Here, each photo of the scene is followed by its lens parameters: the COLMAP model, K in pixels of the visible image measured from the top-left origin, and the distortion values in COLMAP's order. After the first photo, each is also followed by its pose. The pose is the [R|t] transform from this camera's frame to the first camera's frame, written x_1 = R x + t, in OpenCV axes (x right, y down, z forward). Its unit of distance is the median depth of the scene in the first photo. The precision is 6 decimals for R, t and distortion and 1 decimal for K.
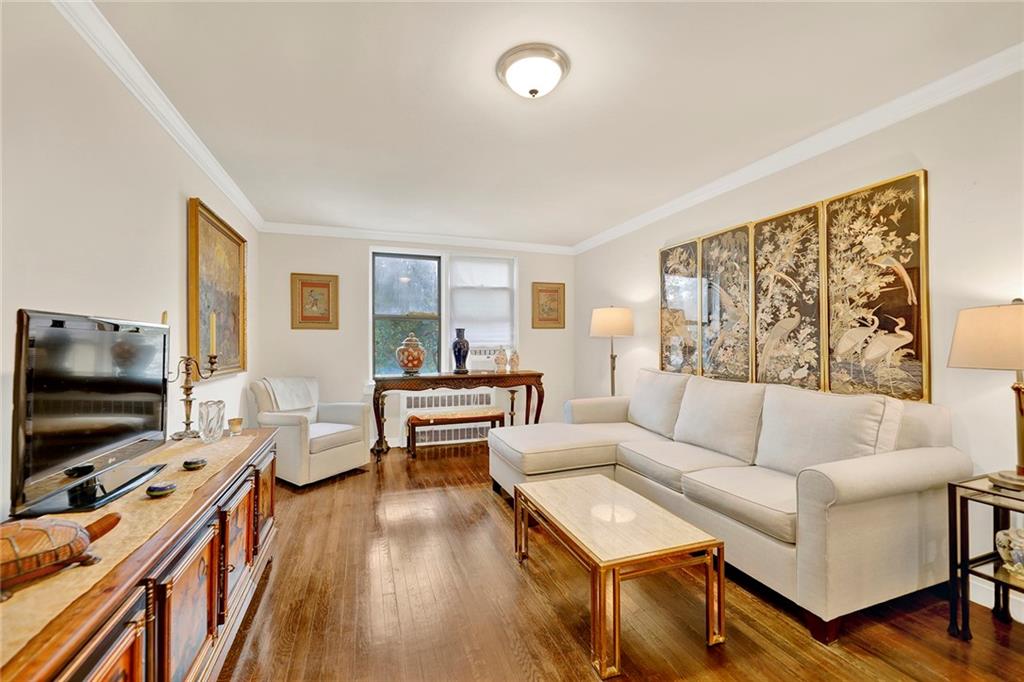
lens RADIAL K [[417.3, 0, 512.0], [0, 417.3, 341.0], [0, 0, 1]] dist [0.003056, -0.004865]
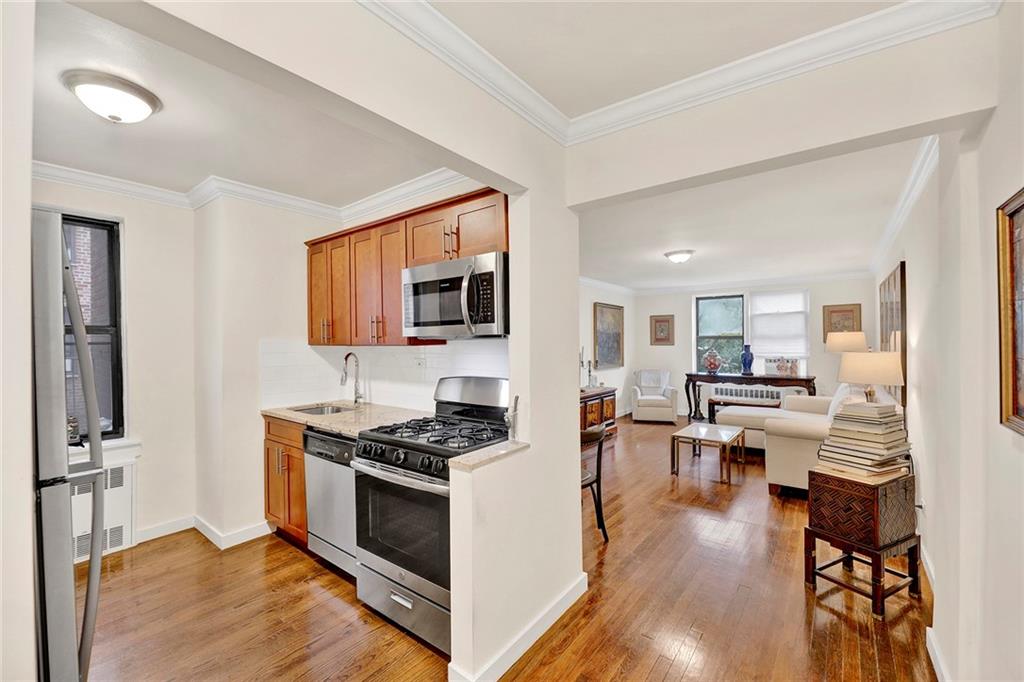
lens RADIAL K [[417.3, 0, 512.0], [0, 417.3, 341.0], [0, 0, 1]] dist [0.003056, -0.004865]
pose [[0.540460, -0.005043, -0.841355, 1.125899], [0.008295, 0.999965, -0.000666, -0.082045], [0.841329, -0.006620, 0.540483, -0.856167]]
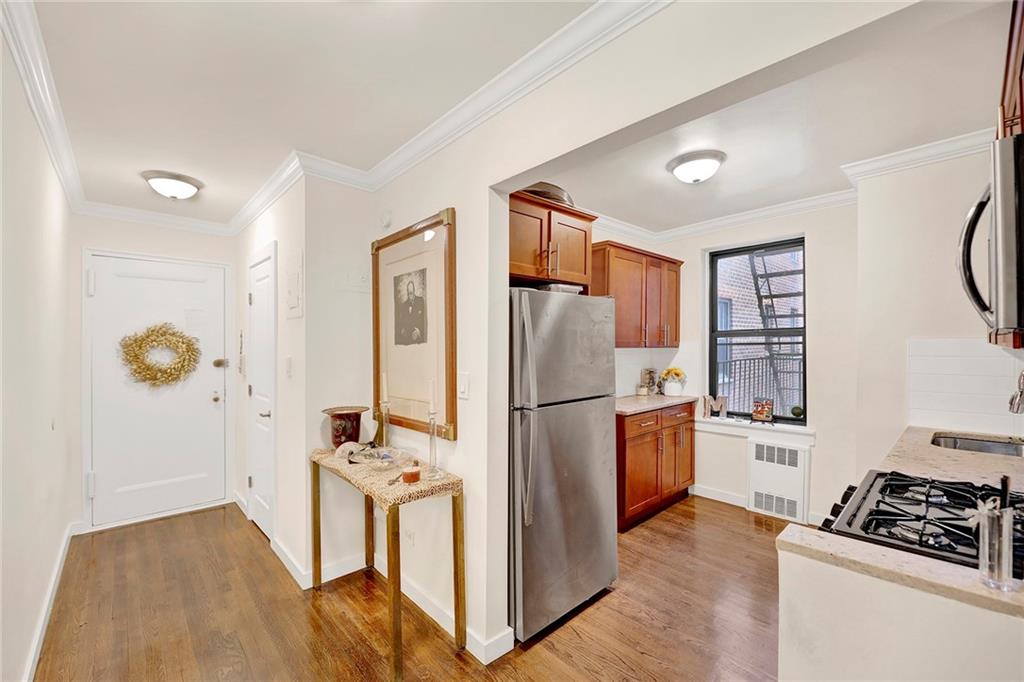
lens RADIAL K [[423.2, 0, 508.6], [0, 423.2, 352.9], [0, 0, 1]] dist [0.000020, -0.004458]
pose [[-0.922397, 0.015337, -0.385940, 0.972172], [0.010930, 0.999848, 0.013611, -0.085021], [0.386090, 0.008336, -0.922424, -0.355751]]
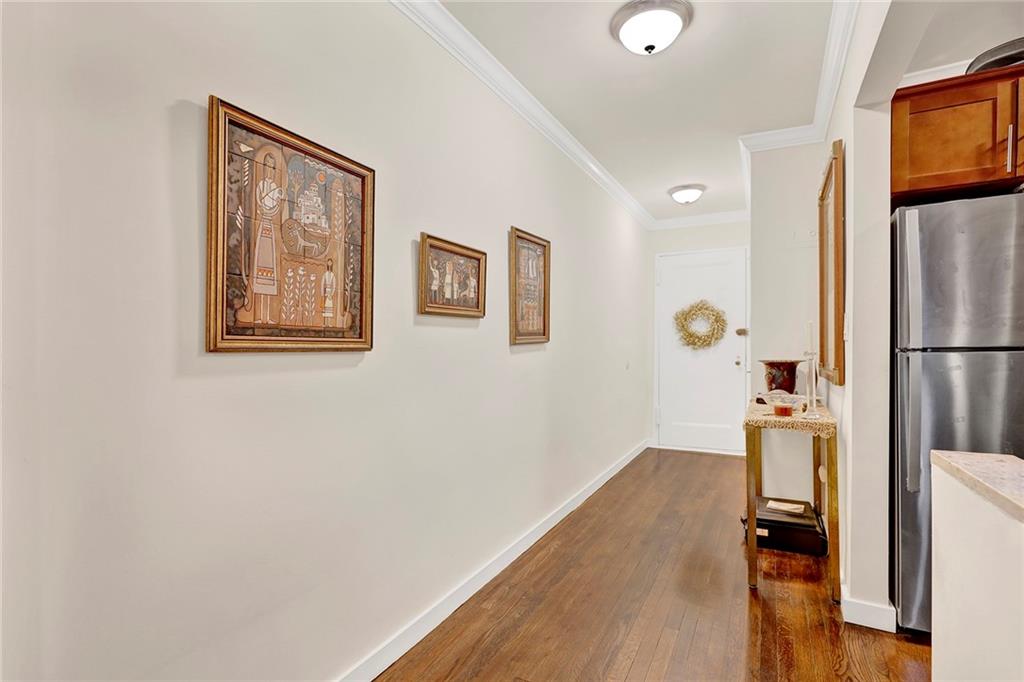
lens RADIAL K [[483.7, 0, 503.7], [0, 483.7, 354.6], [0, 0, 1]] dist [0.000328, 0.000313]
pose [[-0.662453, -0.004304, 0.749091, 0.570074], [0.008638, 0.999873, 0.013383, 0.003892], [-0.749054, 0.015337, -0.662331, -0.140009]]
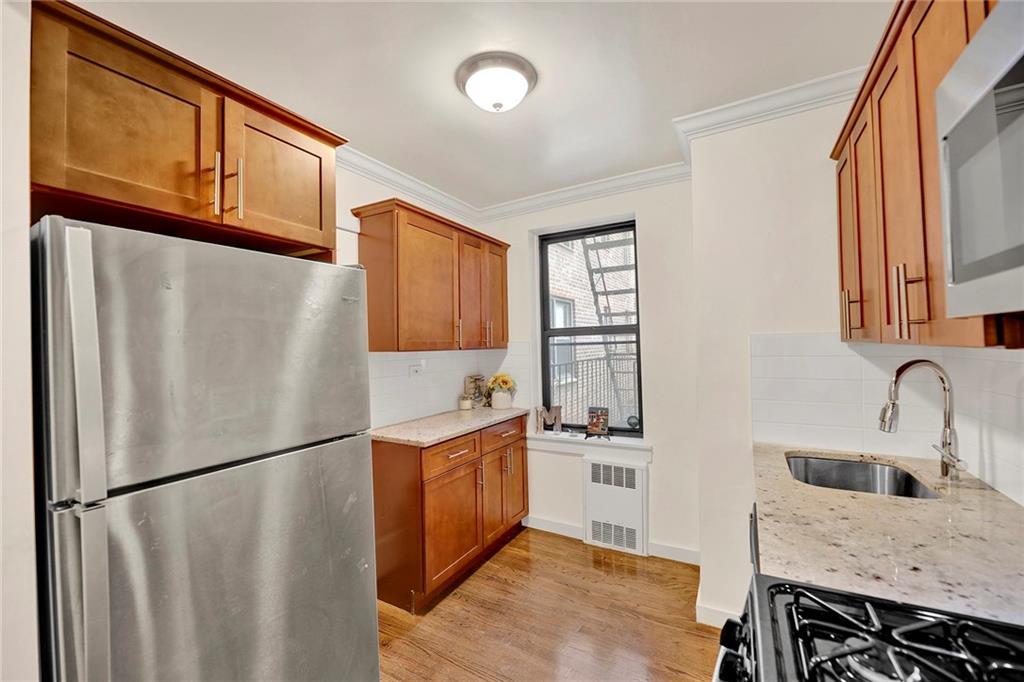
lens RADIAL K [[417.3, 0, 512.0], [0, 417.3, 341.0], [0, 0, 1]] dist [0.003056, -0.004865]
pose [[-0.754204, 0.010166, -0.656561, 0.656358], [0.024768, 0.999609, -0.012973, -0.084135], [0.656172, -0.026046, -0.754161, -0.559113]]
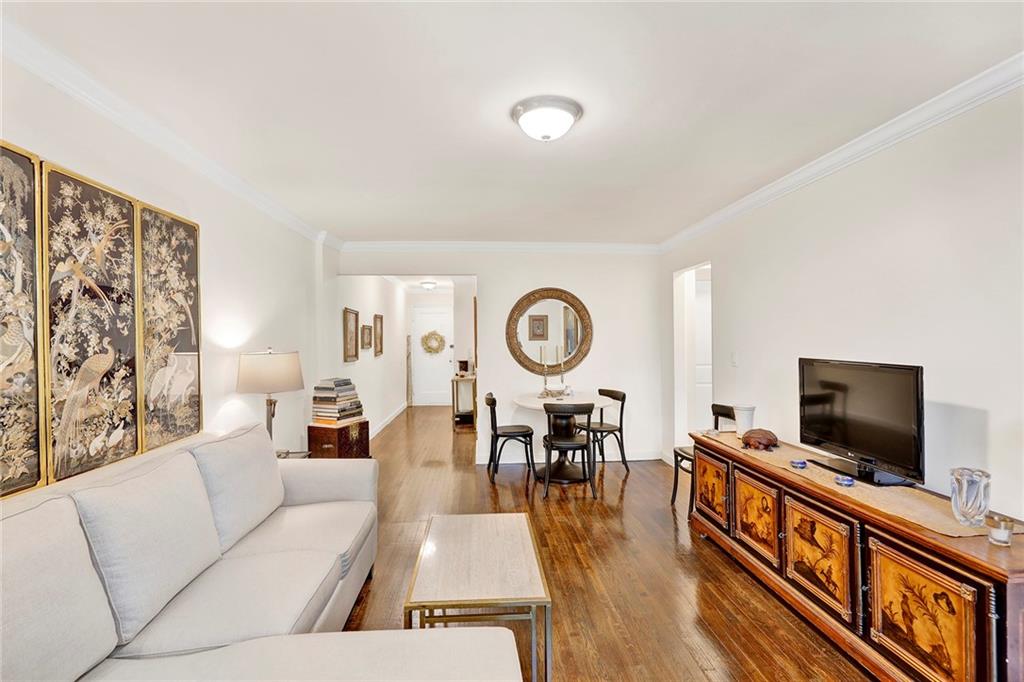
lens RADIAL K [[491.1, 0, 512.0], [0, 491.1, 341.0], [0, 0, 1]] dist [-0.000482, -0.000016]
pose [[-0.961940, 0.009985, 0.273079, -0.131478], [0.008945, 0.999947, -0.005055, -0.062860], [-0.273116, -0.002420, -0.961978, 1.483173]]
